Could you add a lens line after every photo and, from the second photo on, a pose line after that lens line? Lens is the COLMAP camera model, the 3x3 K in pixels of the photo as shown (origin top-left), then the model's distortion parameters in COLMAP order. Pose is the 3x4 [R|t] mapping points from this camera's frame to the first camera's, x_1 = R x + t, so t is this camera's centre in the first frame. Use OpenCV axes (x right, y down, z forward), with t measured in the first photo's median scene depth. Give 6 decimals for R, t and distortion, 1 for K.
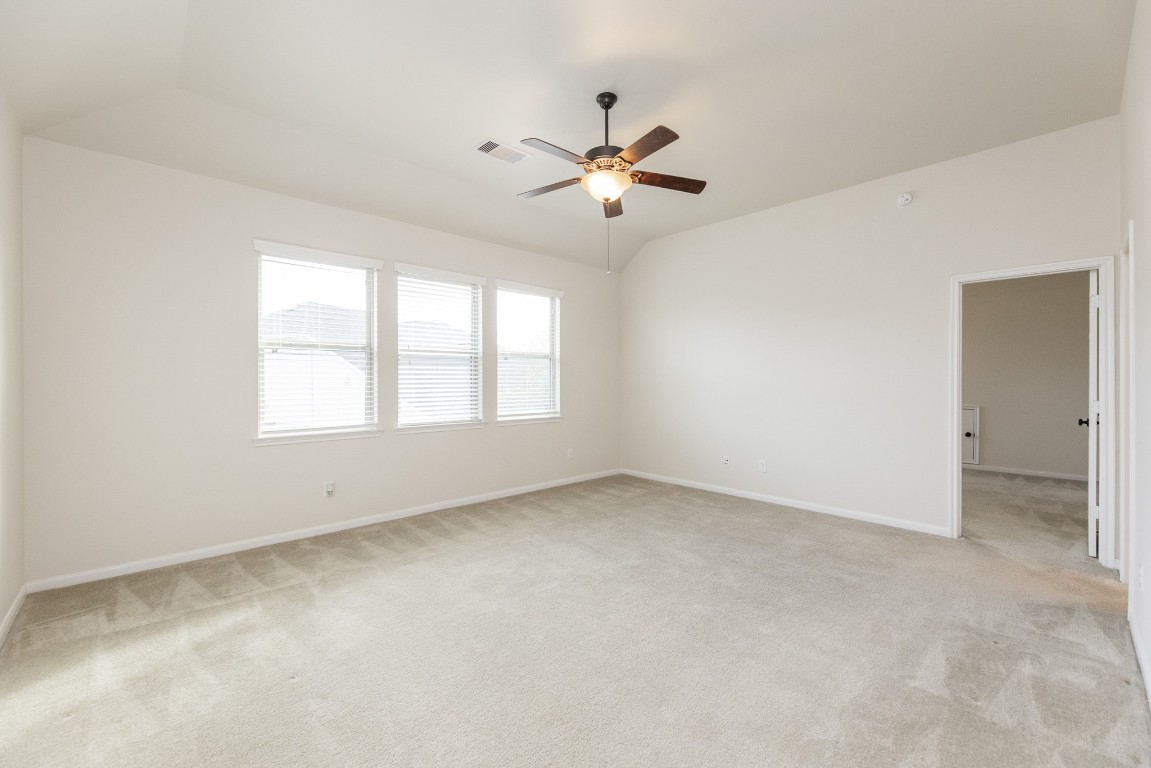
lens RADIAL K [[466.5, 0, 578.1], [0, 466.5, 383.0], [0, 0, 1]] dist [0.001874, 0.000151]
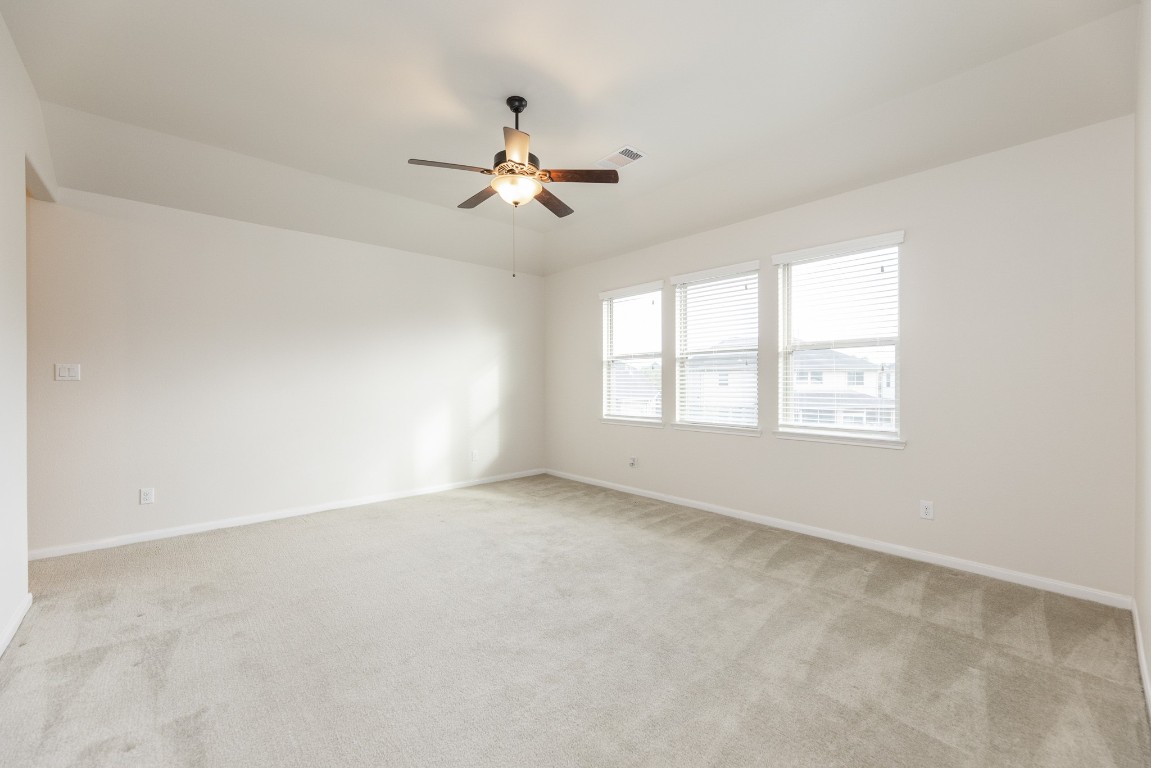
lens RADIAL K [[466.5, 0, 578.4], [0, 466.5, 382.4], [0, 0, 1]] dist [0.001874, 0.000151]
pose [[-0.006751, 0.003128, -0.999972, 0.661640], [-0.000111, 0.999995, 0.003129, -0.005698], [0.999977, 0.000132, -0.006751, 0.687130]]
